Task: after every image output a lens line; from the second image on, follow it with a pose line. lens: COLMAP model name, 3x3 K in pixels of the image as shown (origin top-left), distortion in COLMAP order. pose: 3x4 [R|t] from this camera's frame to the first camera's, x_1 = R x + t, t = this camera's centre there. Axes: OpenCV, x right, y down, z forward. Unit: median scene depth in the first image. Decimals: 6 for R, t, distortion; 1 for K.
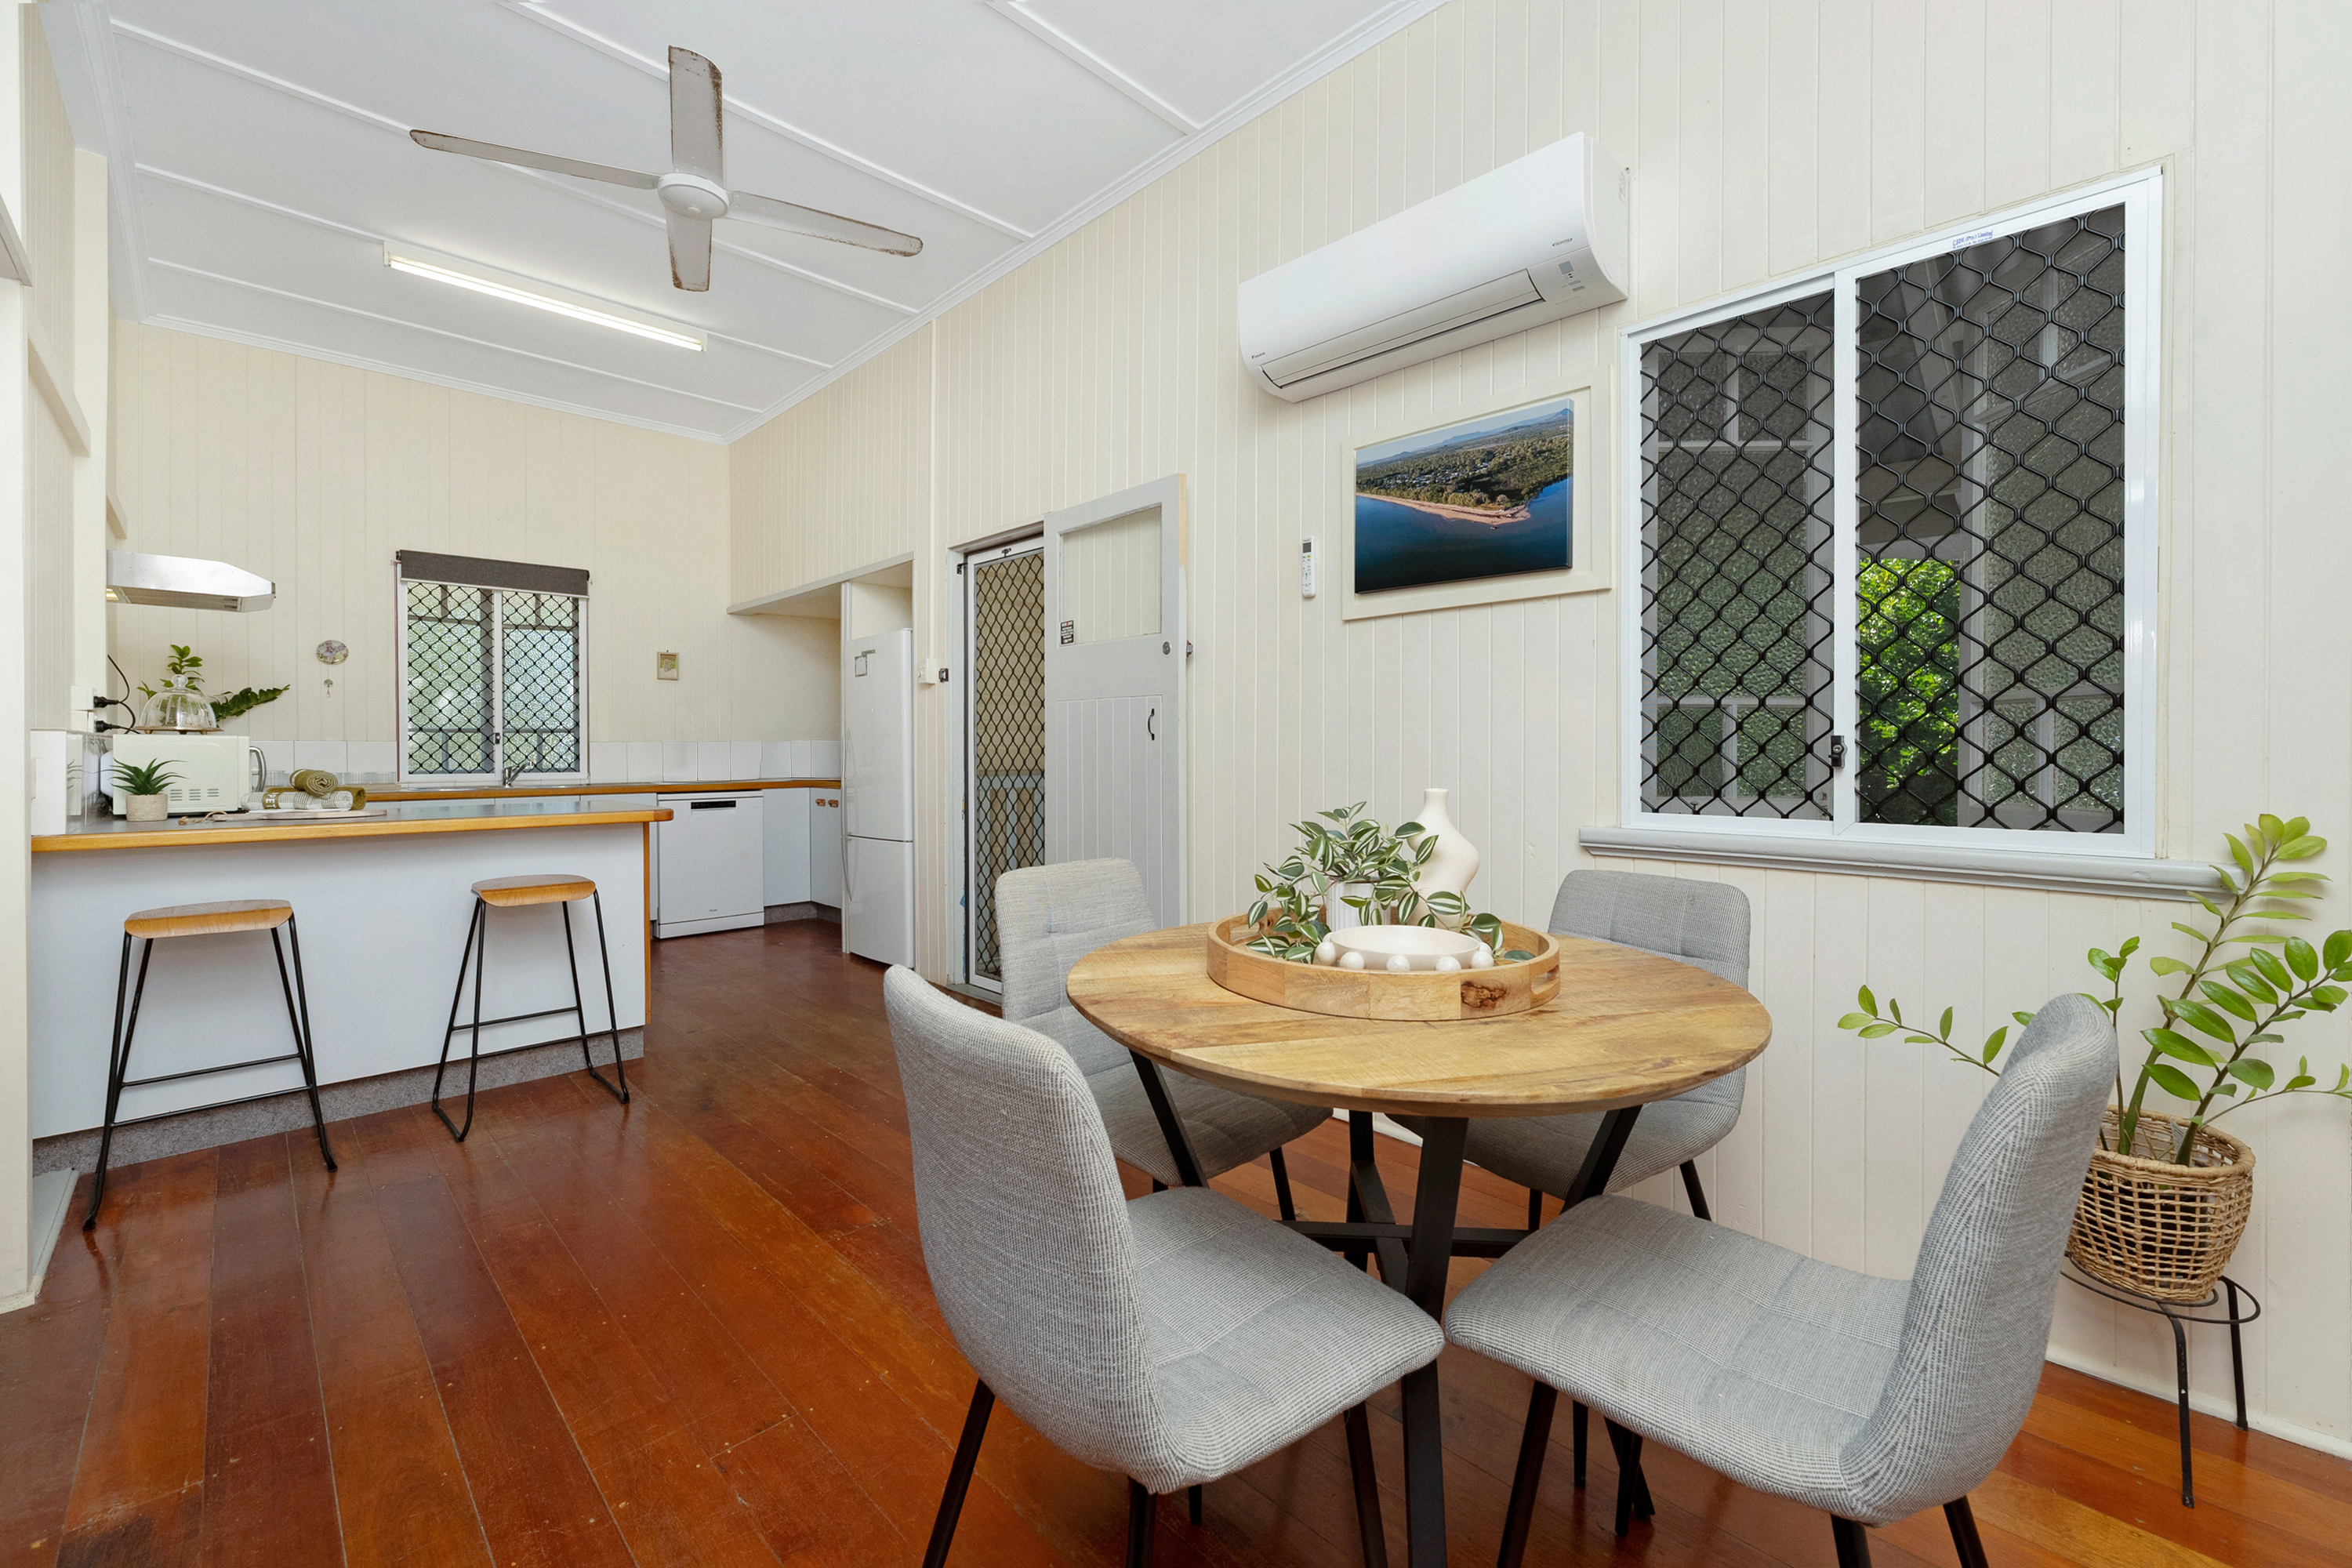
lens RADIAL K [[950.0, 0, 1176.0], [0, 950.0, 784.0], [0, 0, 1]] dist [-0.000052, 0.000001]
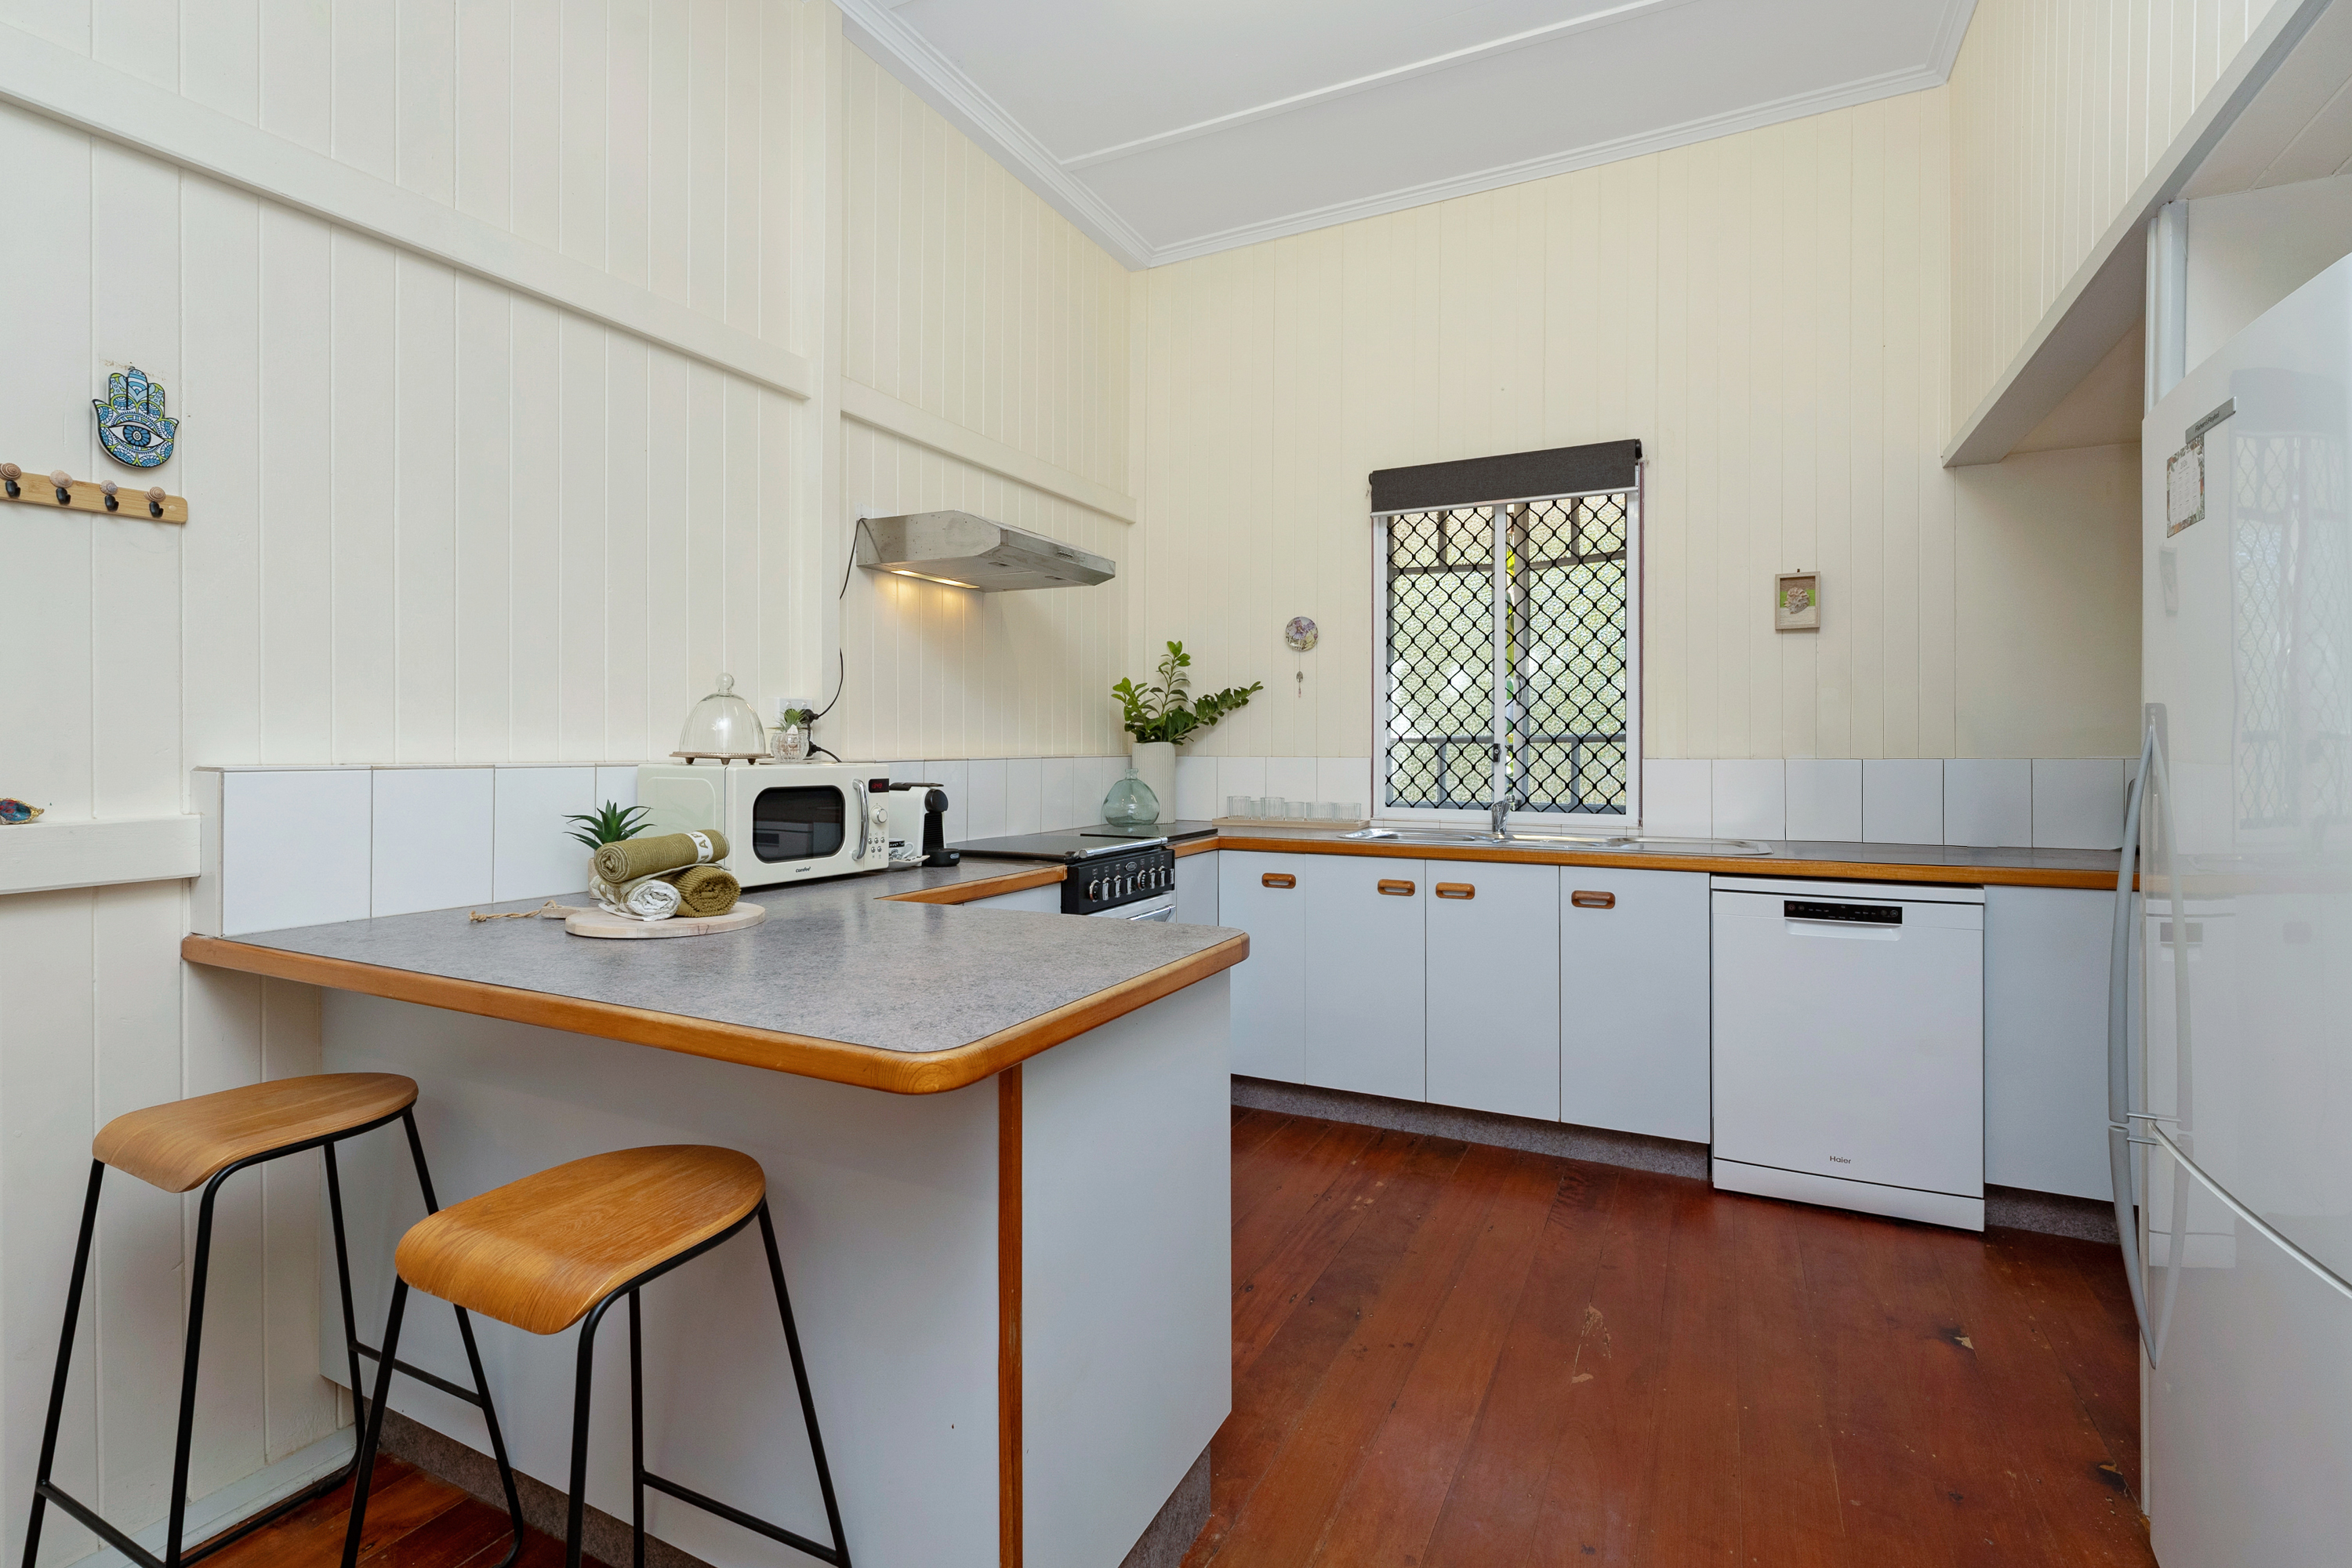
lens RADIAL K [[1086.8, 0, 1178.8], [0, 1086.8, 749.4], [0, 0, 1]] dist [-0.001286, -0.000192]
pose [[0.323129, 0.007424, -0.946326, -0.125448], [-0.035166, 0.999373, -0.004168, -0.039410], [0.945701, 0.034625, 0.323187, 0.571683]]
